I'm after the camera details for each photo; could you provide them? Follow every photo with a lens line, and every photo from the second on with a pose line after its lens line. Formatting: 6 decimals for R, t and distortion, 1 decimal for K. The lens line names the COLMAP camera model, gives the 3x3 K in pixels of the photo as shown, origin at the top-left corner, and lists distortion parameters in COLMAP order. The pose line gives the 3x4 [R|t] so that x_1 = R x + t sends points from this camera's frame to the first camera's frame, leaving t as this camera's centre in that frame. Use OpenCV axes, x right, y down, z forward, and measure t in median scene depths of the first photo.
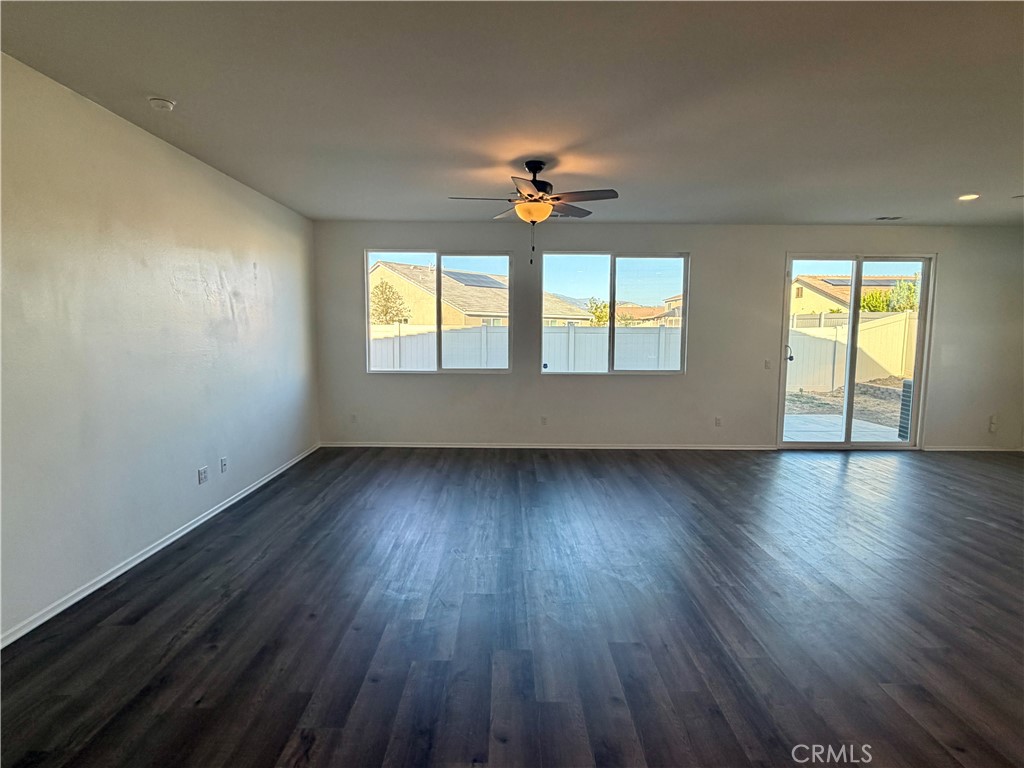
lens RADIAL K [[567.6, 0, 512.0], [0, 567.6, 384.0], [0, 0, 1]] dist [0.000884, 0.000629]
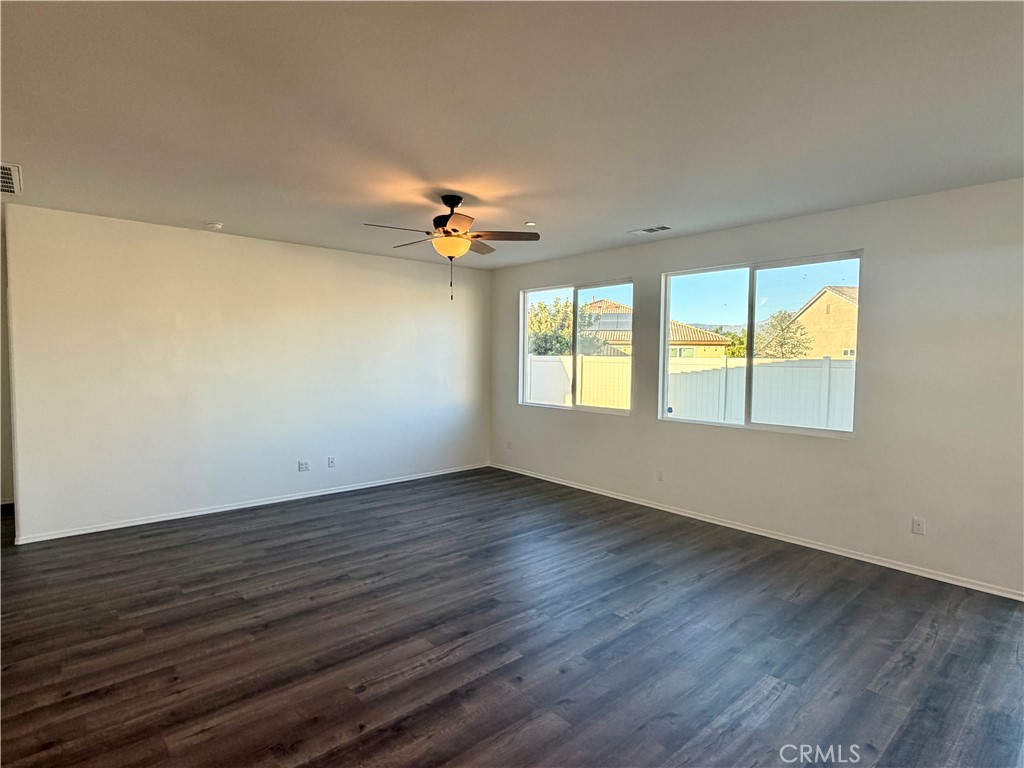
lens RADIAL K [[540.2, 0, 478.9], [0, 540.2, 381.5], [0, 0, 1]] dist [0.001843, 0.000207]
pose [[0.640421, 0.034345, -0.767256, 0.489672], [-0.078400, 0.996704, -0.020824, -0.036008], [0.764012, 0.073489, 0.641003, 0.285791]]
